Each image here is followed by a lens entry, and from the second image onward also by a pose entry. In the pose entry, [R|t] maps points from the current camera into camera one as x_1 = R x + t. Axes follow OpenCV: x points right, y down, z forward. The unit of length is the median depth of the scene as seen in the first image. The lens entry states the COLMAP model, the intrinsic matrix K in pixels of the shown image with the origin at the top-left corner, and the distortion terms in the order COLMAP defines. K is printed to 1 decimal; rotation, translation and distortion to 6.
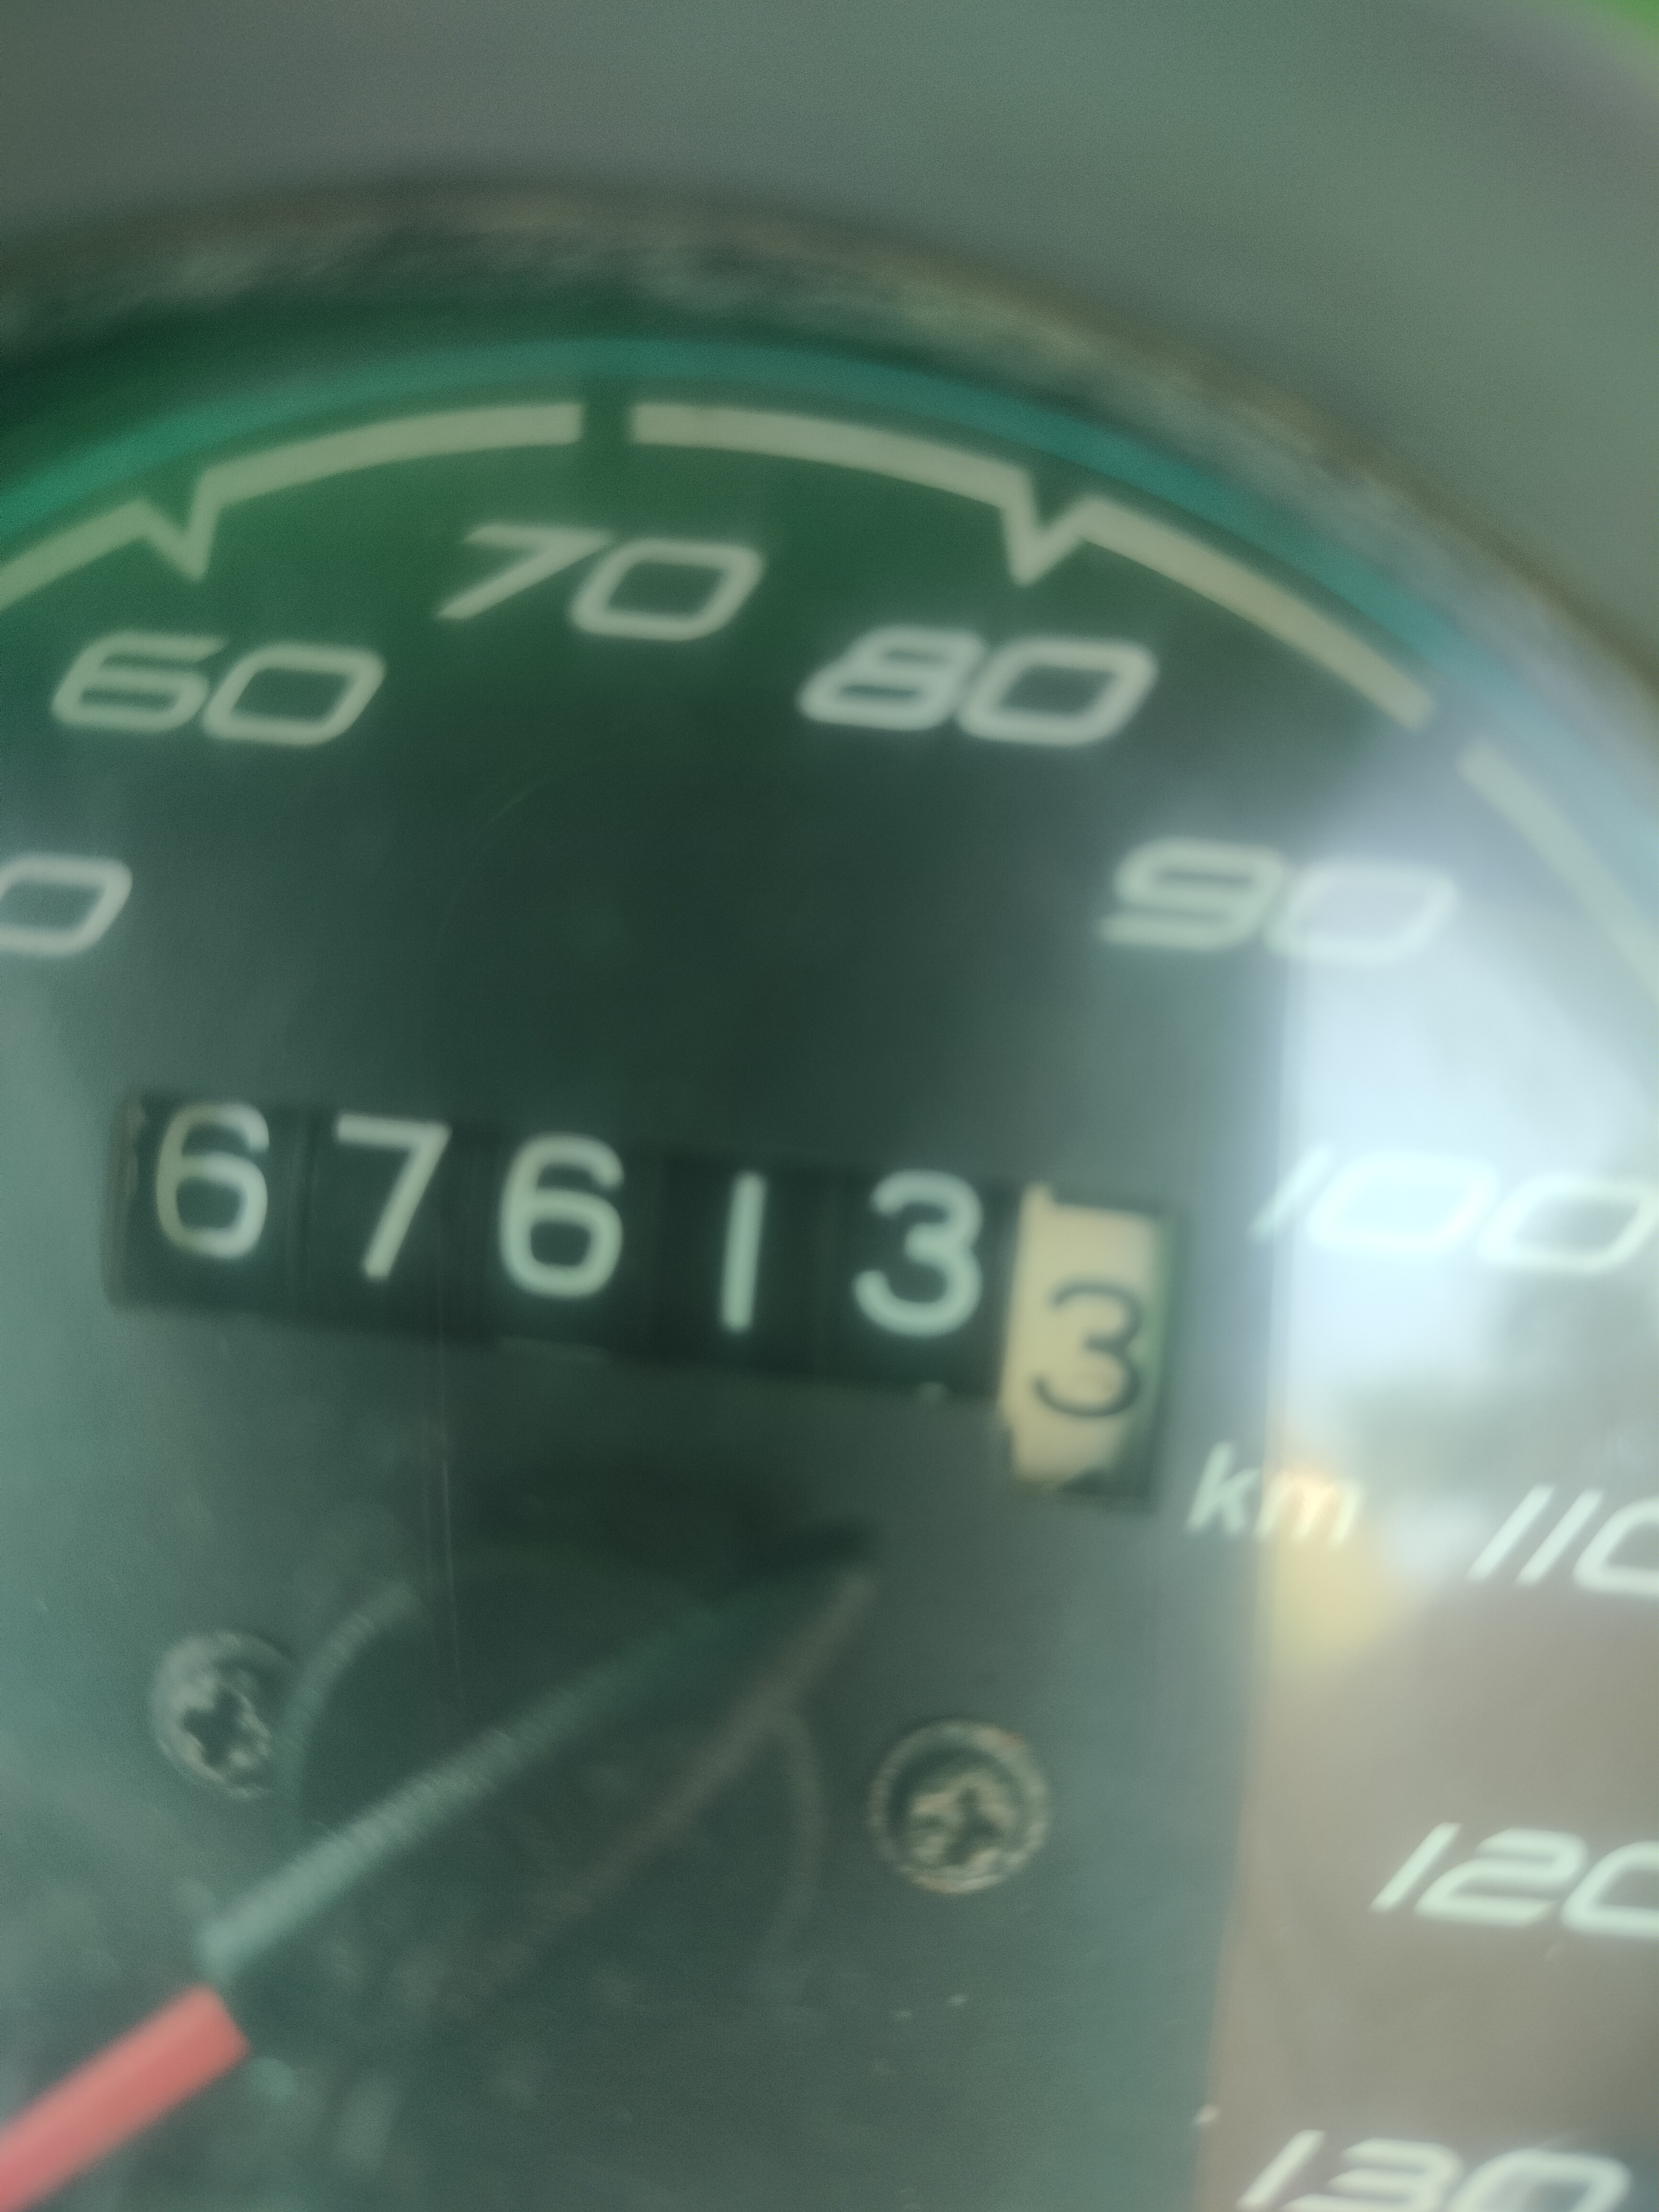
lens RADIAL K [[1773.5, 0, 836.2], [0, 1773.5, 1123.0], [0, 0, 1]] dist [-0.025674, -0.143734]
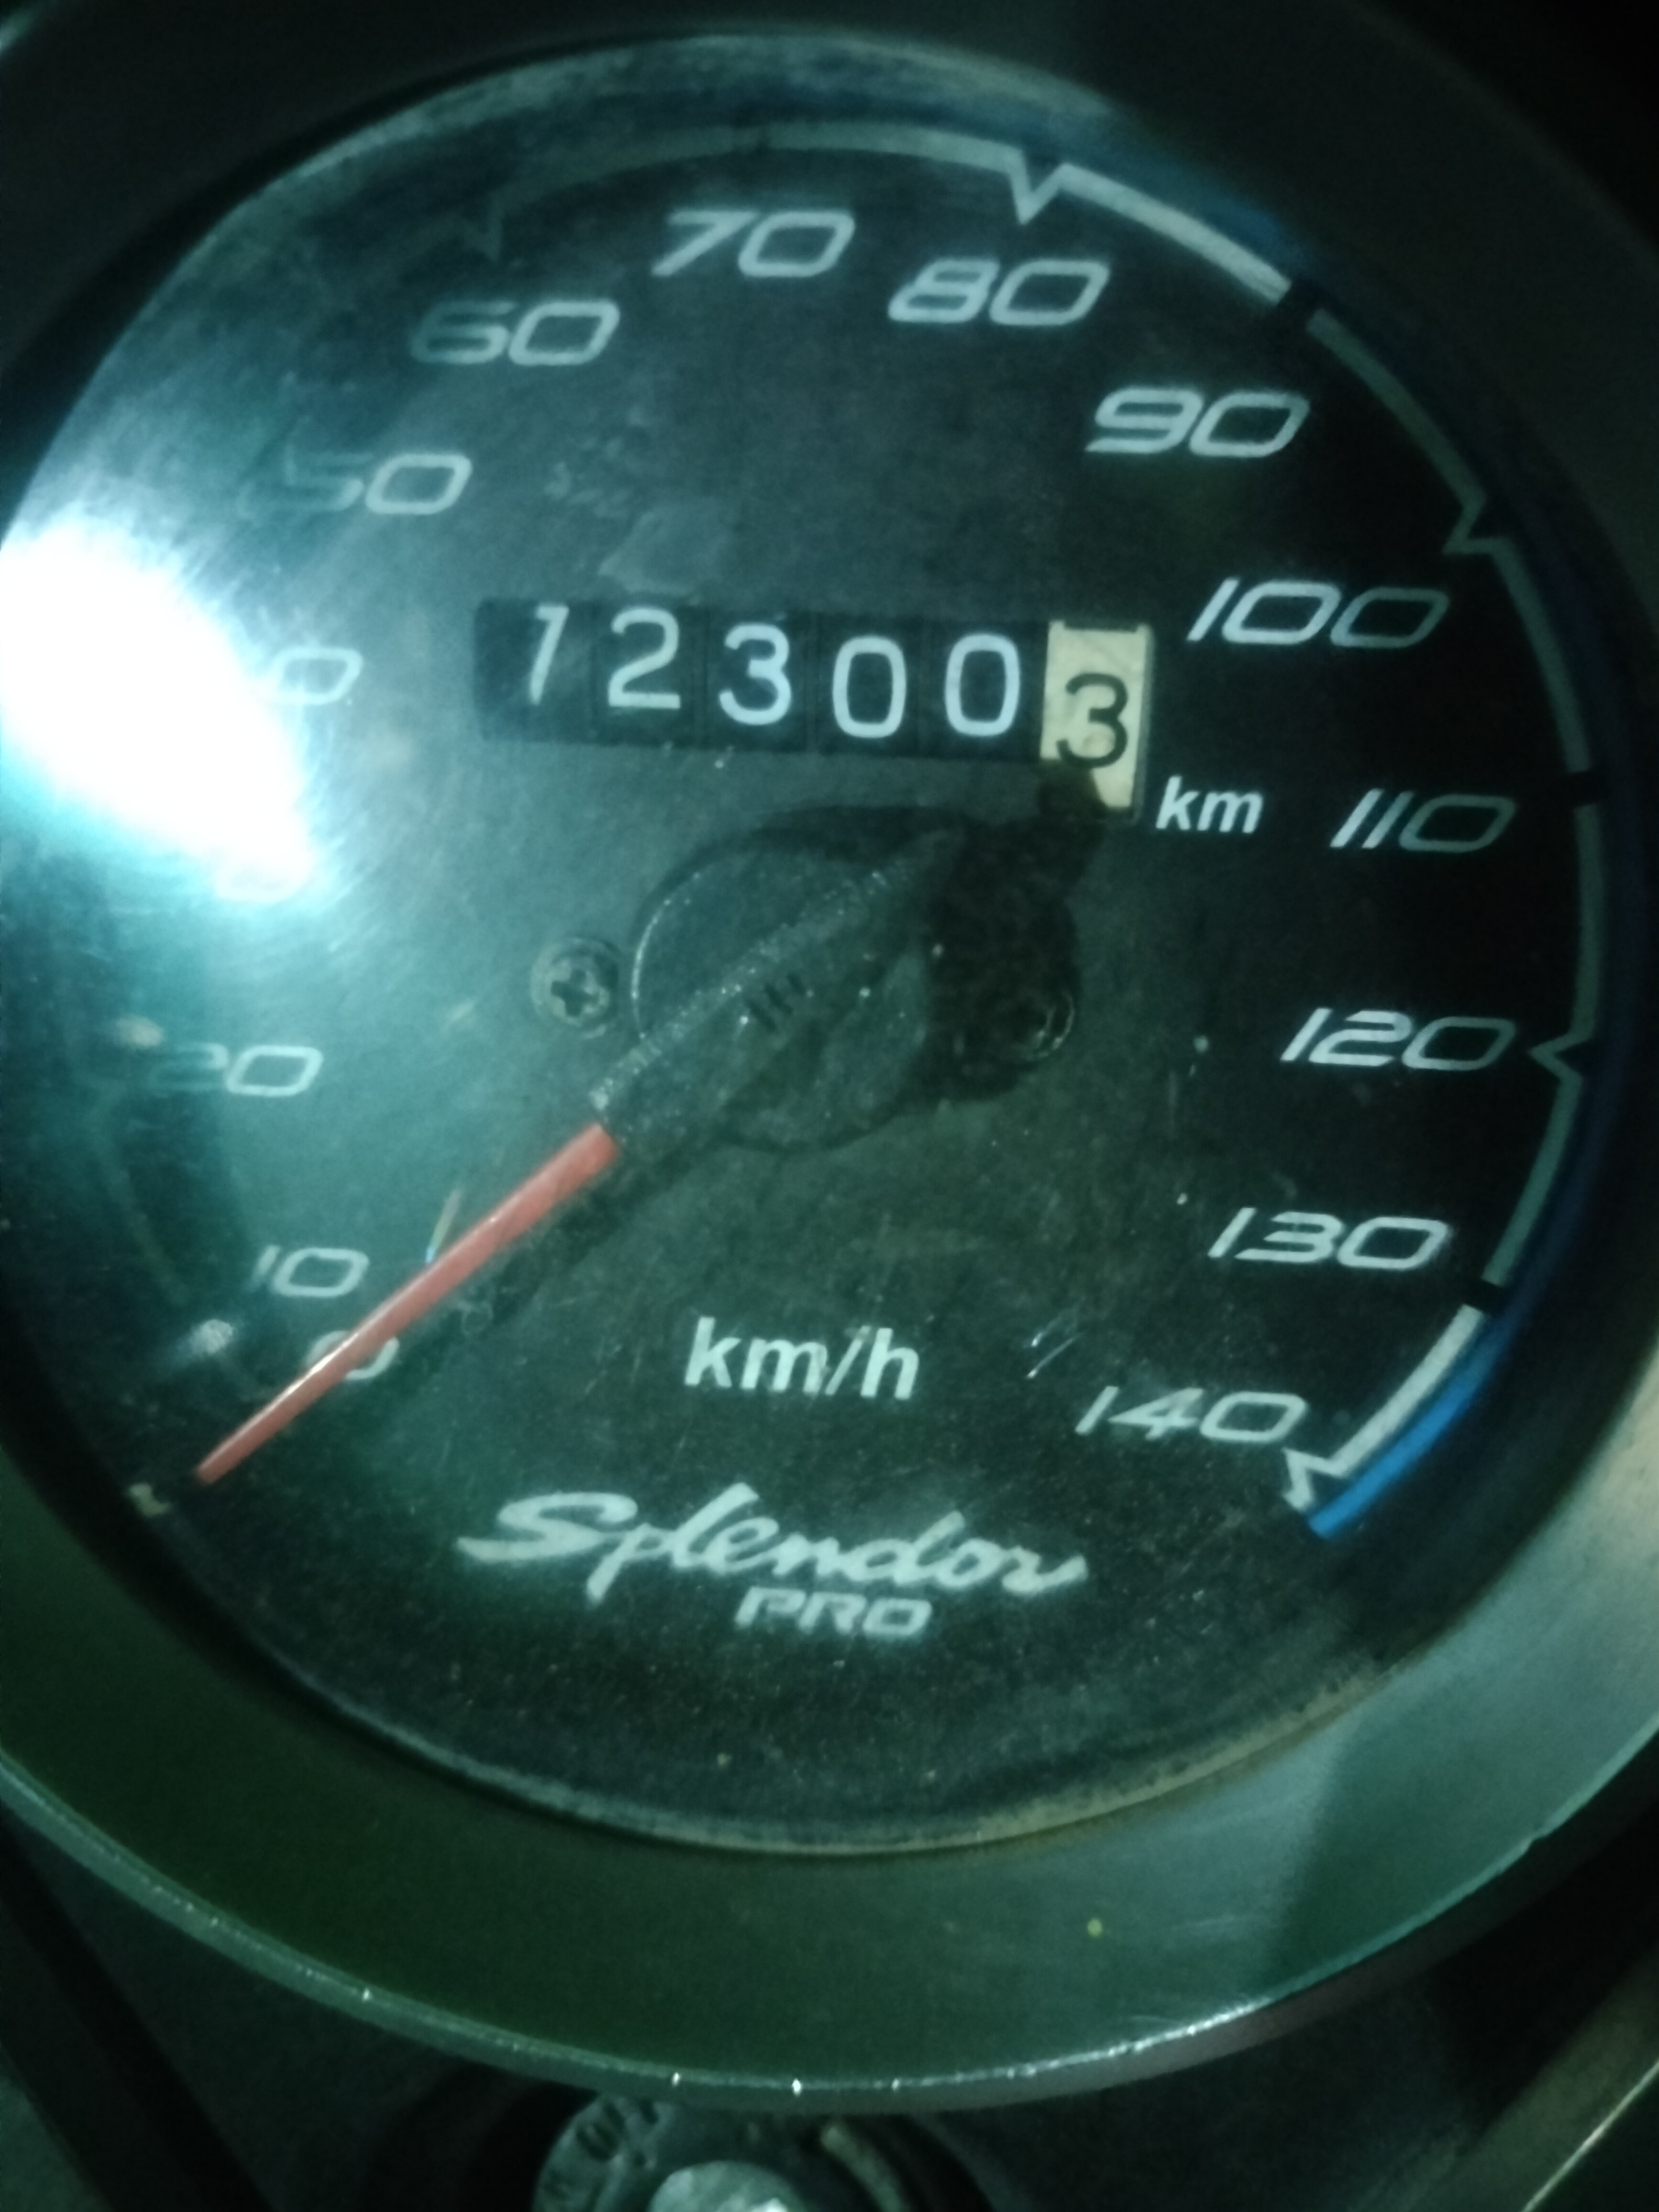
lens RADIAL K [[1773.5, 0, 828.6], [0, 1773.5, 1106.0], [0, 0, 1]] dist [-0.025674, -0.143734]
pose [[0.996494, -0.055267, -0.062818, -0.012247], [0.067386, 0.975156, 0.211022, 0.116002], [0.049594, -0.214515, 0.975461, -0.663110]]
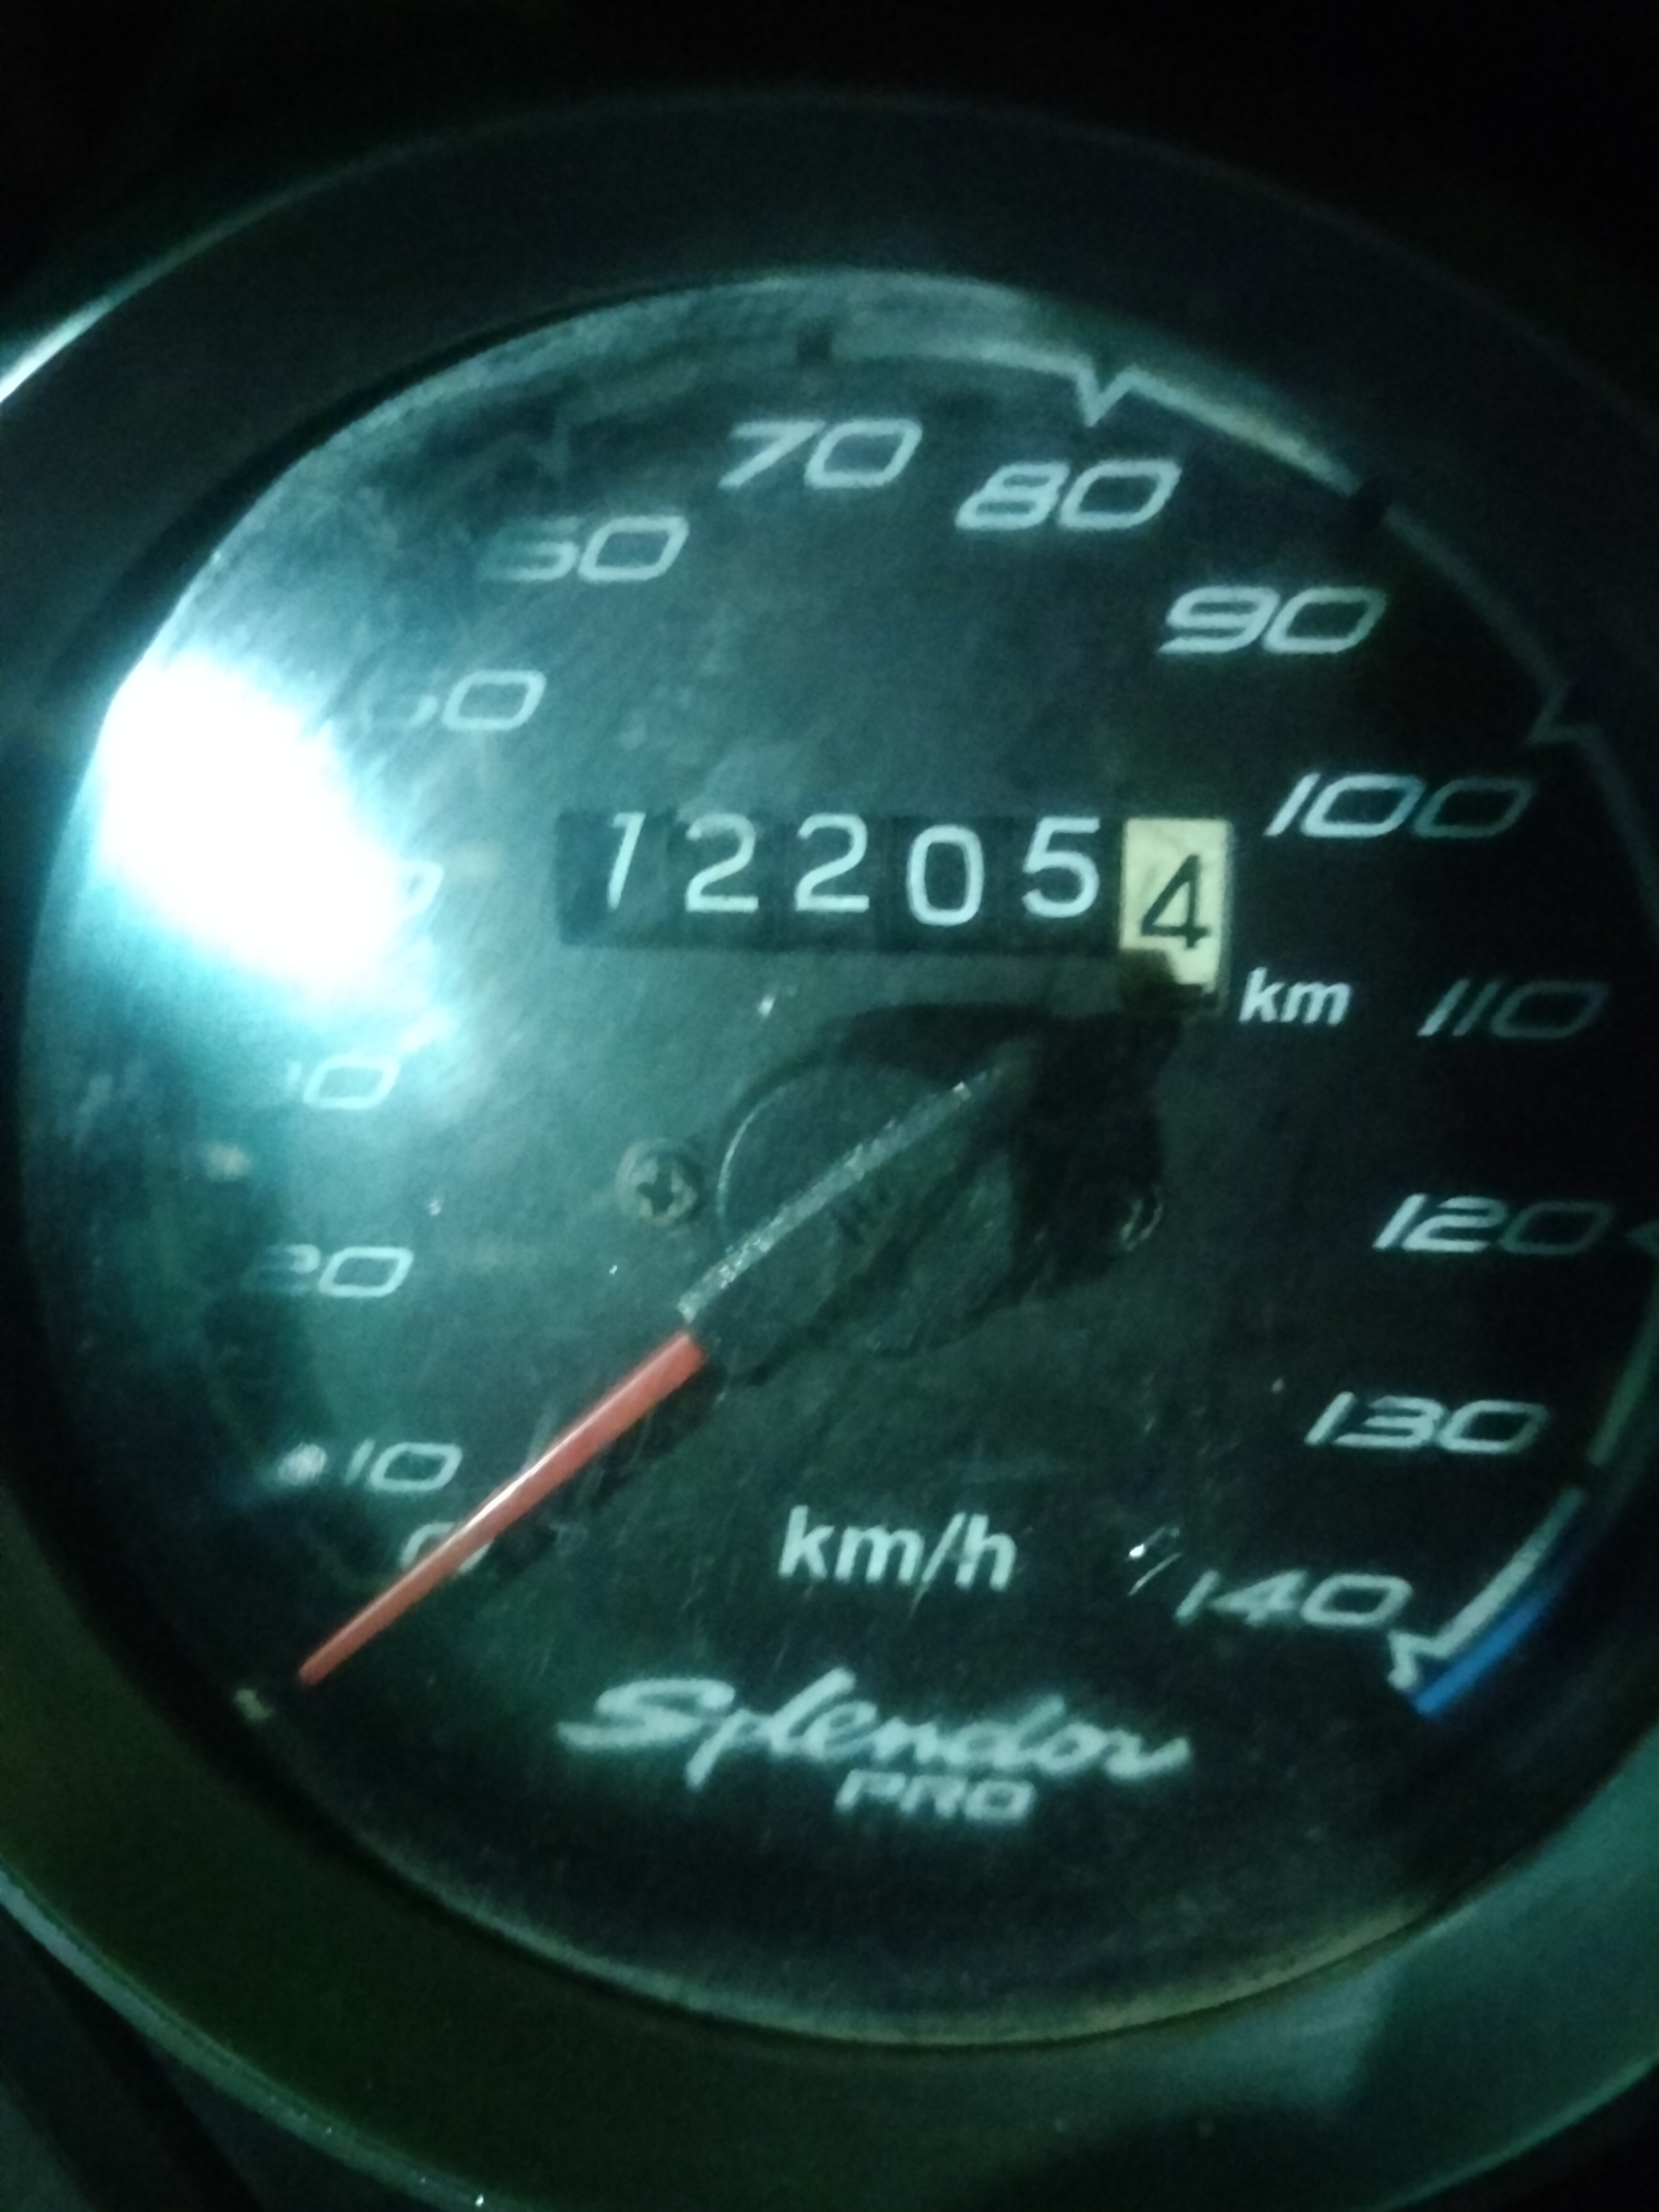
lens RADIAL K [[1773.5, 0, 845.7], [0, 1773.5, 1110.5], [0, 0, 1]] dist [-0.025674, -0.143734]
pose [[0.991352, -0.081240, -0.103063, 0.002483], [0.099434, 0.977523, 0.185907, -0.026020], [0.085644, -0.194548, 0.977147, -0.627515]]
